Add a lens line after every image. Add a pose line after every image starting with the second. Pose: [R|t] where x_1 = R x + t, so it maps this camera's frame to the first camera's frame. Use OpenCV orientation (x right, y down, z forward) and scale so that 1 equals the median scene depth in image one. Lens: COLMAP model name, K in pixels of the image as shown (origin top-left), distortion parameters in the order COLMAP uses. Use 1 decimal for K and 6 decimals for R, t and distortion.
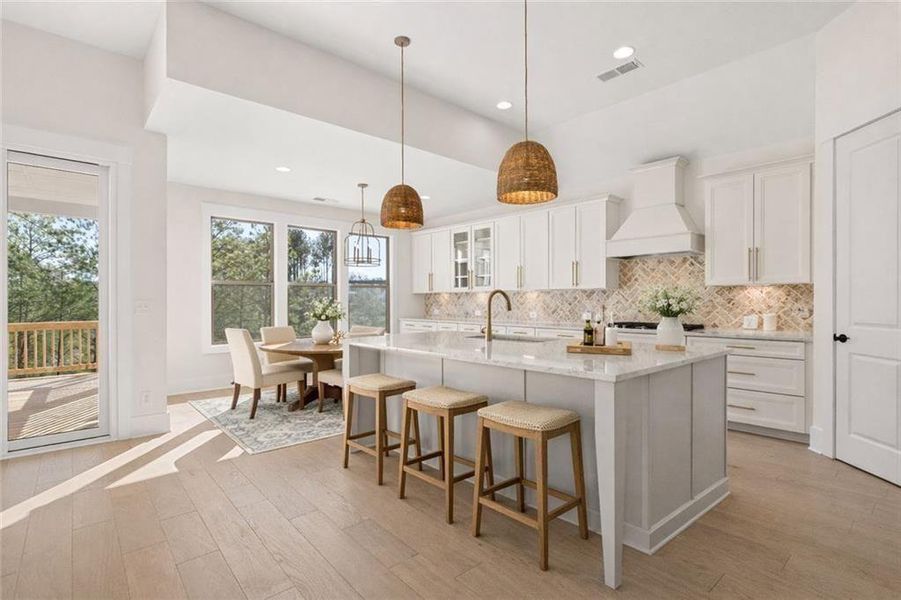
lens RADIAL K [[453.3, 0, 449.1], [0, 453.3, 296.3], [0, 0, 1]] dist [0.001171, -0.000682]
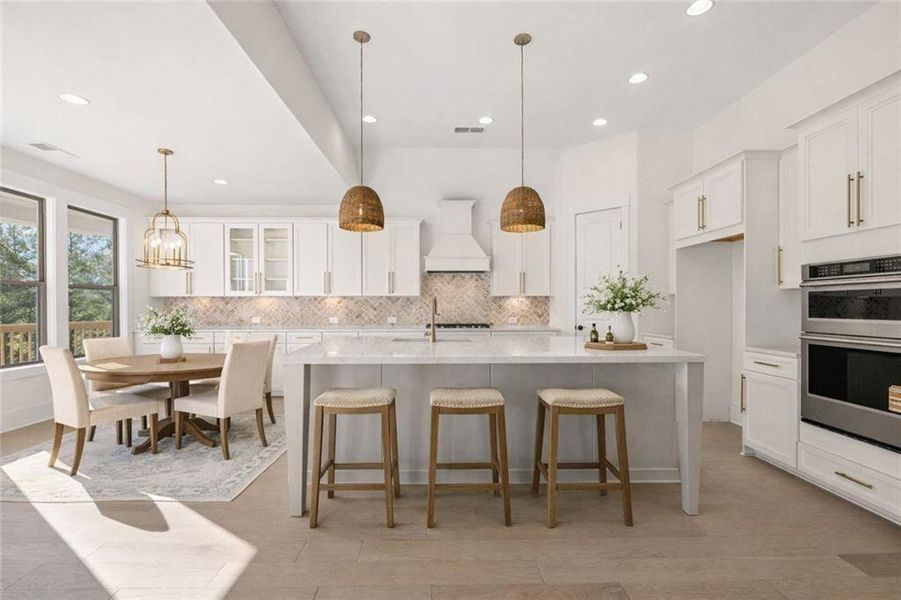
lens RADIAL K [[453.3, 0, 449.4], [0, 453.3, 313.4], [0, 0, 1]] dist [0.001171, -0.000682]
pose [[0.639924, -0.001816, 0.768436, -0.572254], [-0.009658, 0.999899, 0.010406, 0.016634], [-0.768378, -0.014080, 0.639842, 0.173947]]
